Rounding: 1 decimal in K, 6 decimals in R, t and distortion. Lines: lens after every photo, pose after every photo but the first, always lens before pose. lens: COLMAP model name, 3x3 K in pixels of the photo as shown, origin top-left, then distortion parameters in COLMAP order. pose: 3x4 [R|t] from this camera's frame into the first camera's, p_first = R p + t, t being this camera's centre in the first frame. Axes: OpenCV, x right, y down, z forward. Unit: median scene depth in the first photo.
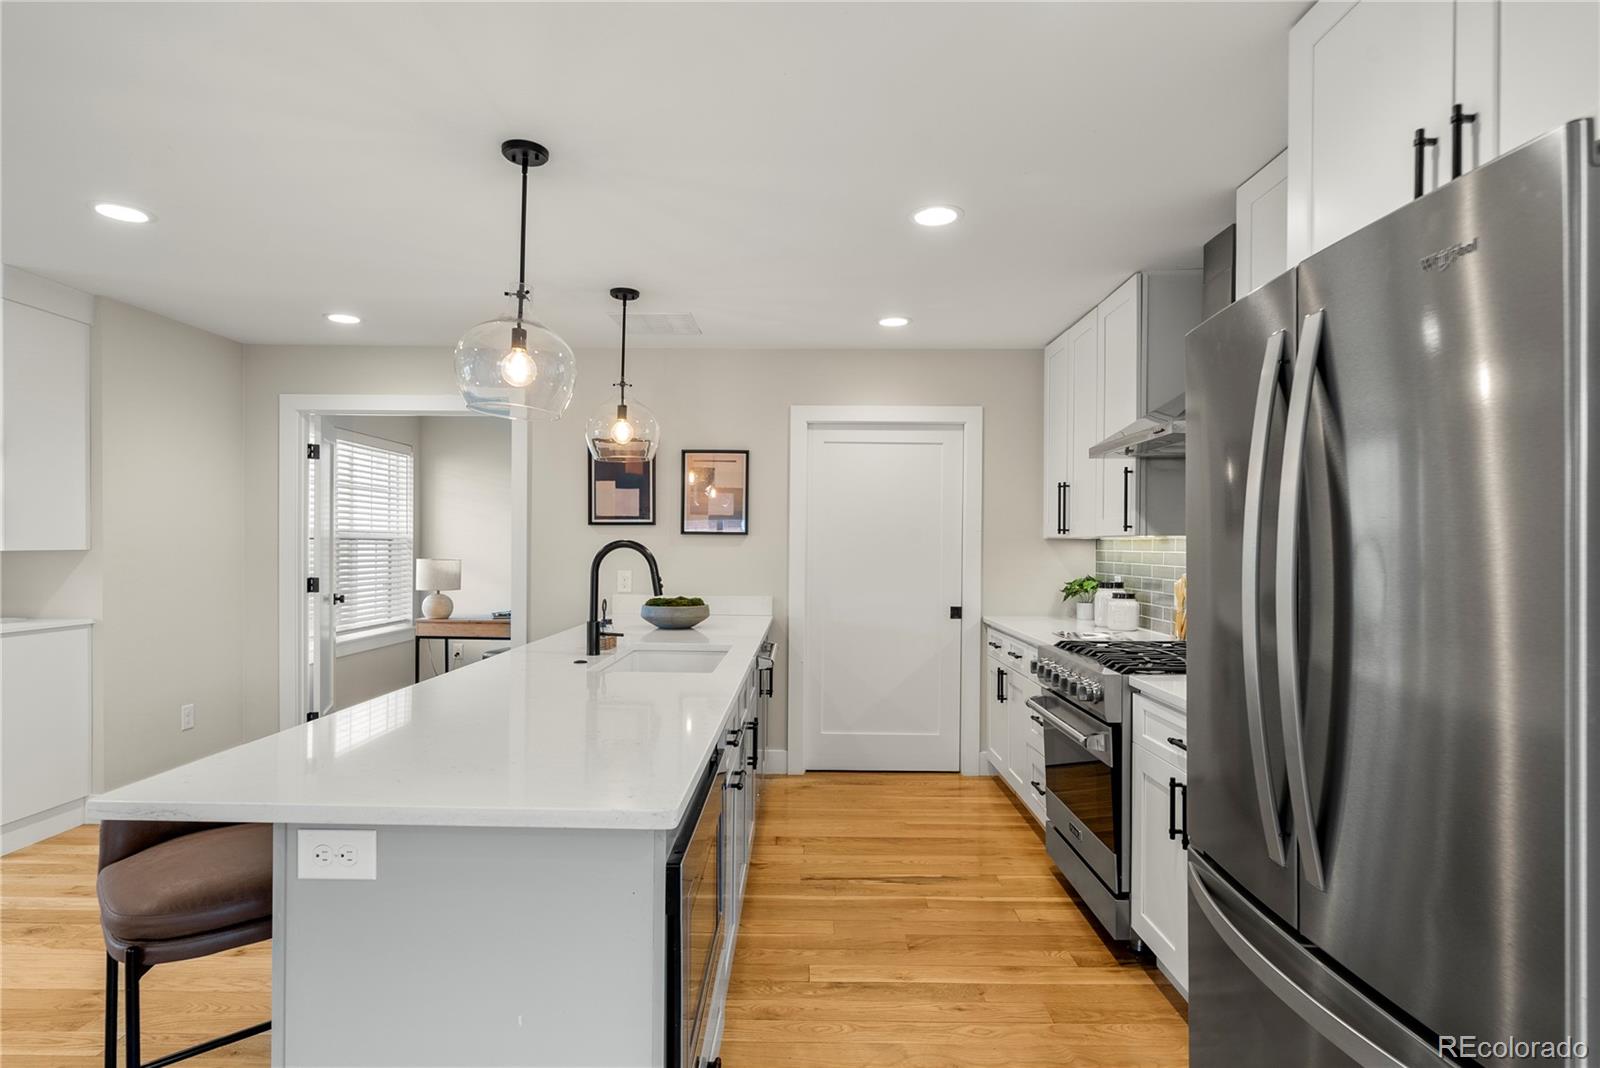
lens RADIAL K [[825.9, 0, 793.0], [0, 825.9, 553.1], [0, 0, 1]] dist [0.001740, 0.000014]
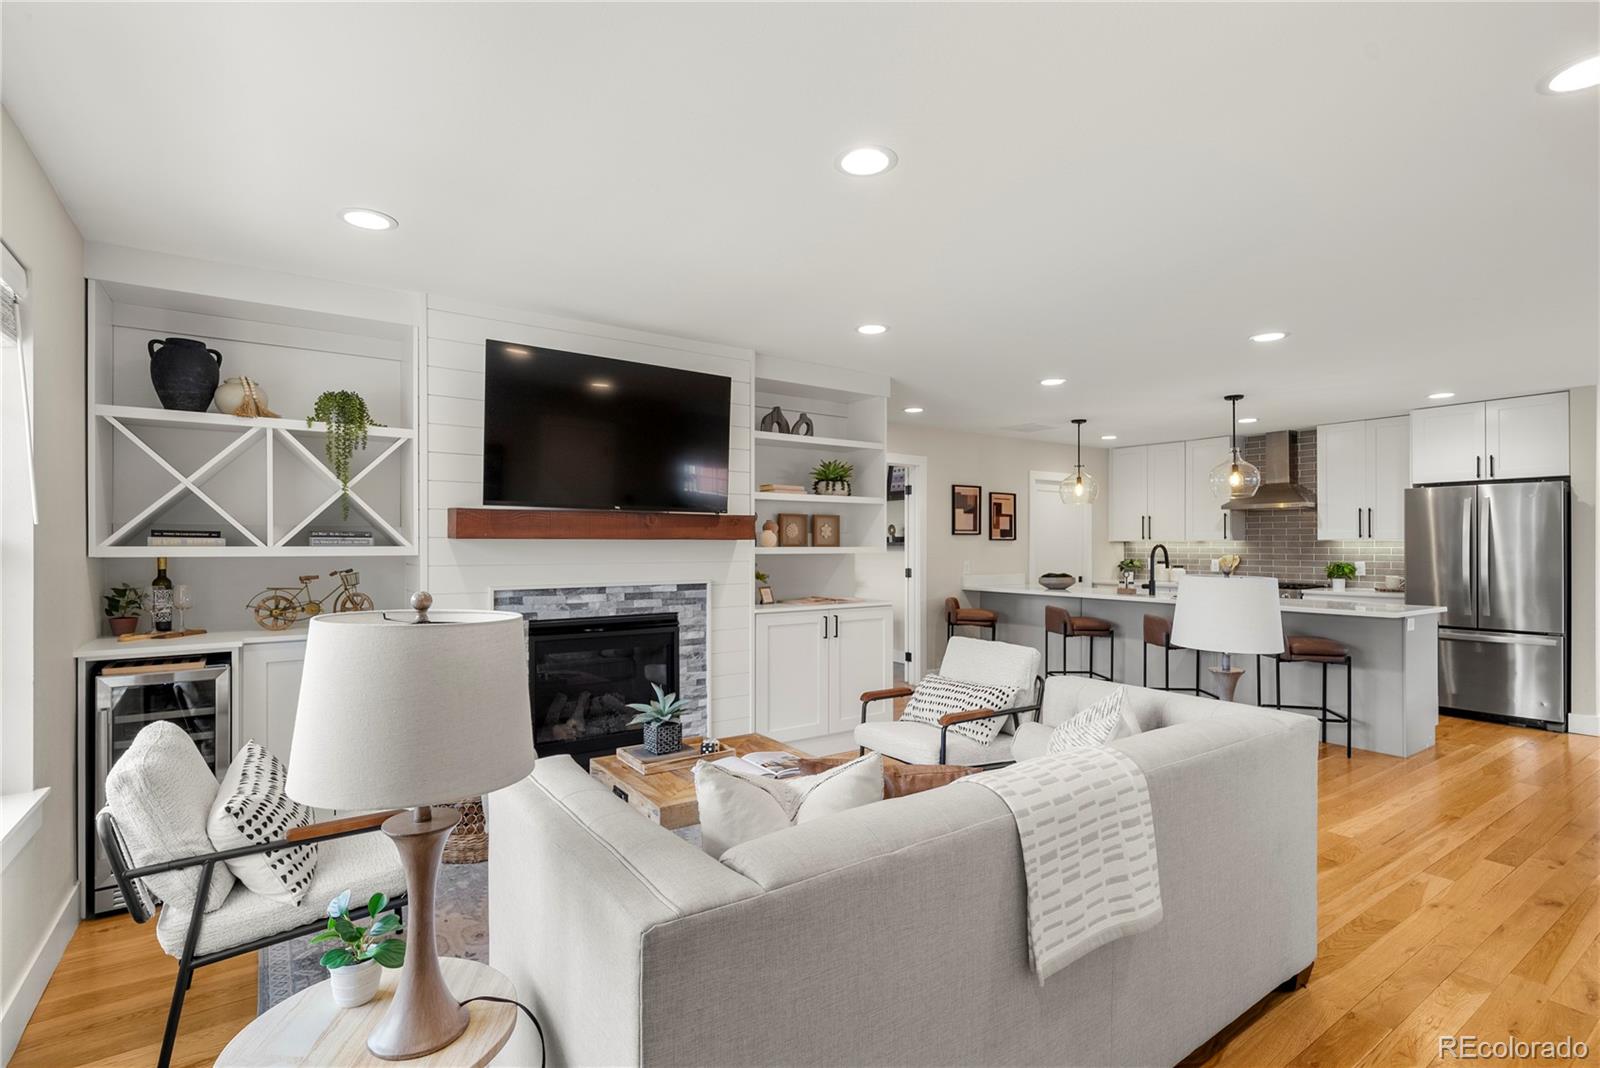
lens RADIAL K [[749.6, 0, 792.5], [0, 749.6, 548.7], [0, 0, 1]] dist [0.000133, 0.000957]
pose [[0.817858, -0.010162, 0.575330, -1.405926], [0.011520, 0.999933, 0.001285, -0.011064], [-0.575304, 0.005577, 0.817921, -0.069154]]
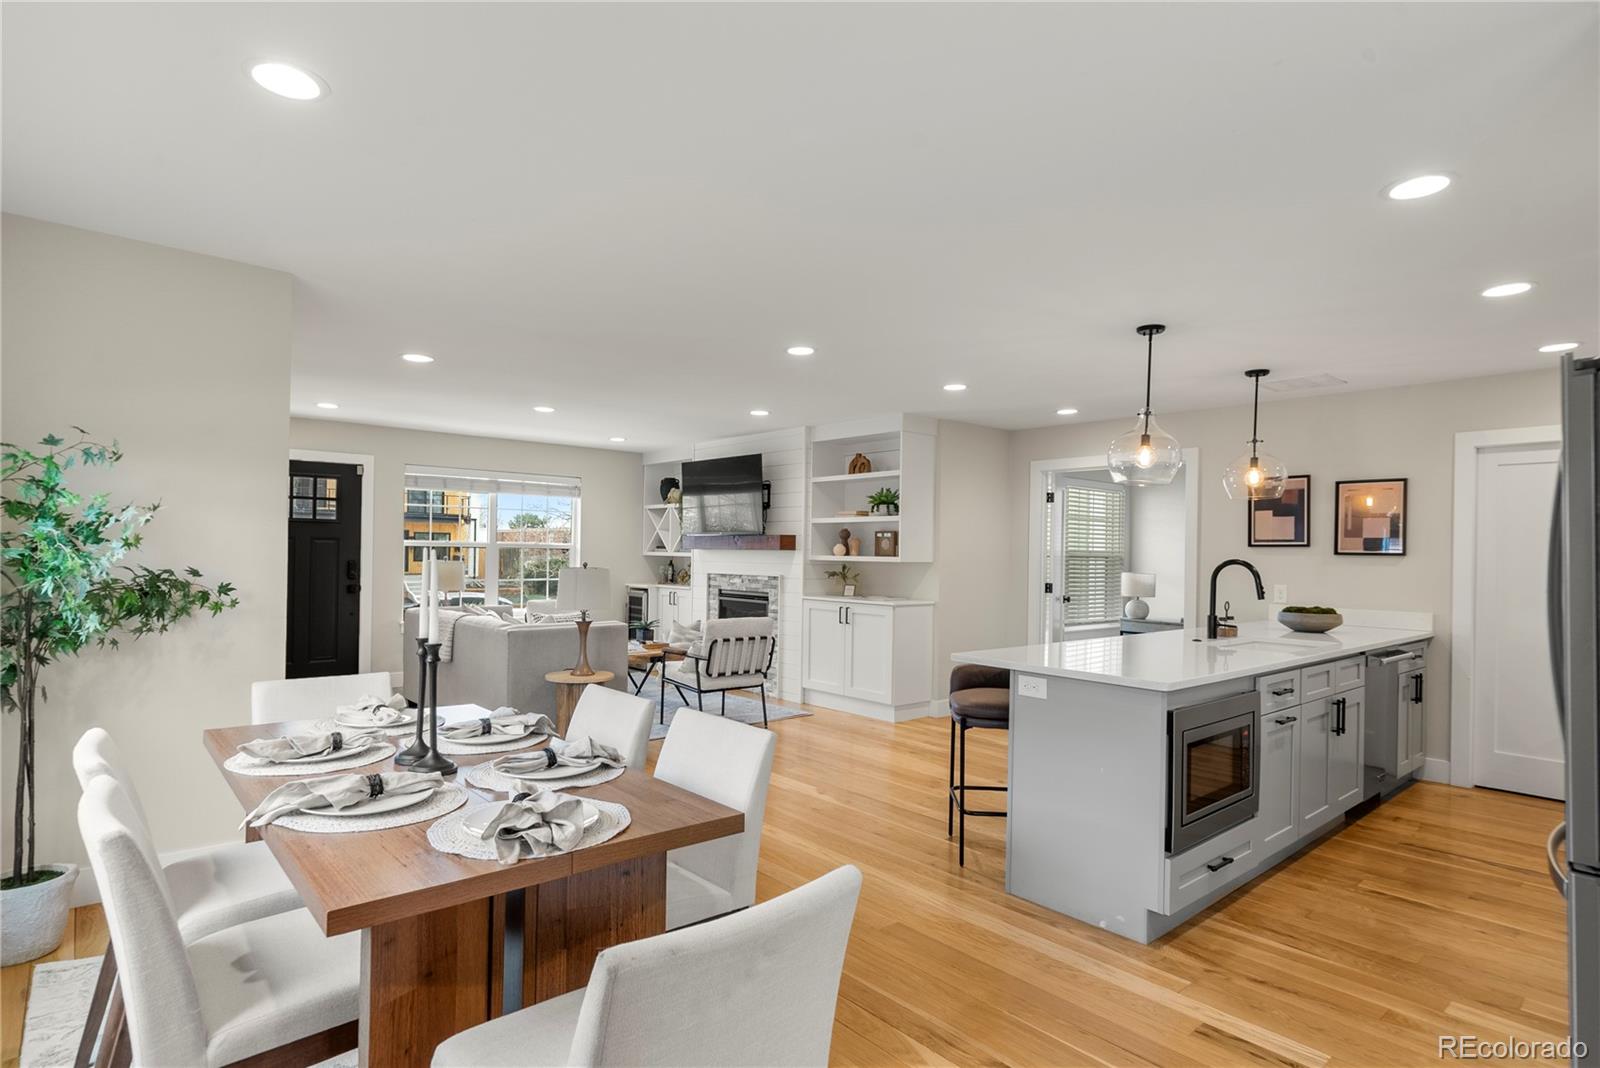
lens RADIAL K [[825.9, 0, 797.6], [0, 825.9, 550.6], [0, 0, 1]] dist [0.001740, 0.000014]
pose [[0.664923, 0.001051, -0.746911, 0.226409], [-0.019145, 0.999694, -0.015637, 0.003500], [0.746667, 0.024697, 0.664740, -0.321776]]
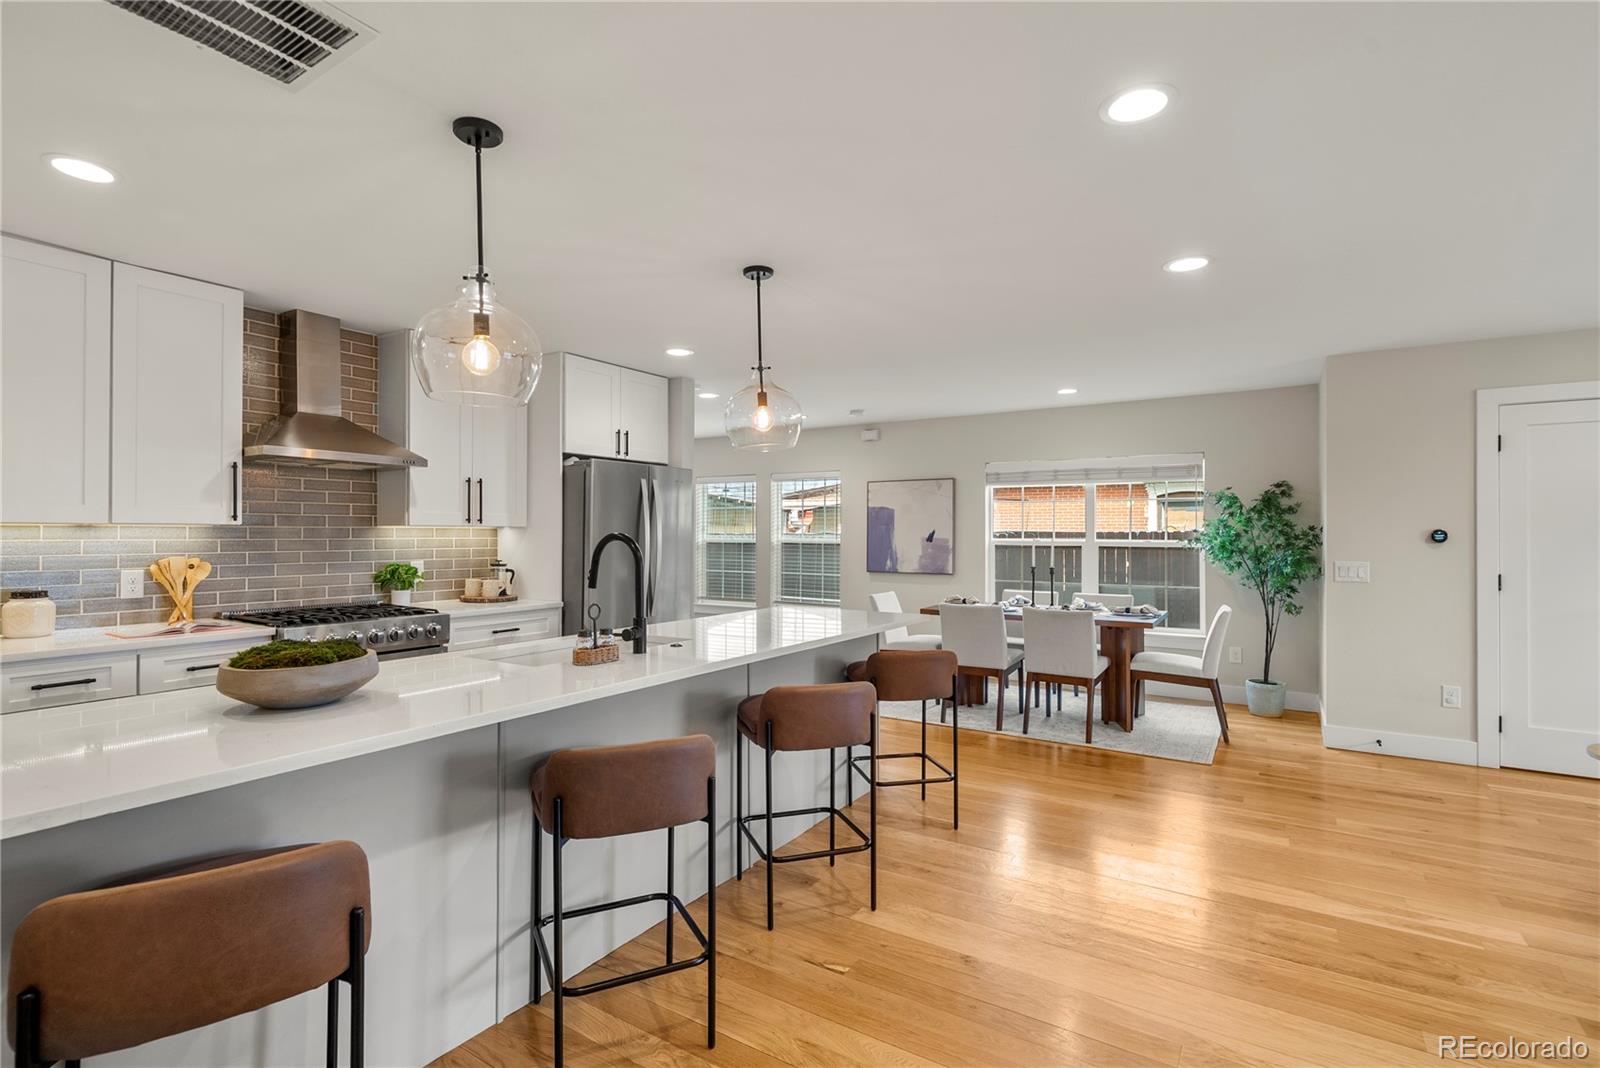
lens RADIAL K [[749.6, 0, 805.7], [0, 749.6, 532.1], [0, 0, 1]] dist [0.000133, 0.000957]
pose [[-0.847735, -0.006362, 0.530382, -0.545924], [-0.001308, 0.999950, 0.009904, -0.016038], [-0.530418, 0.007702, -0.847701, 1.032265]]
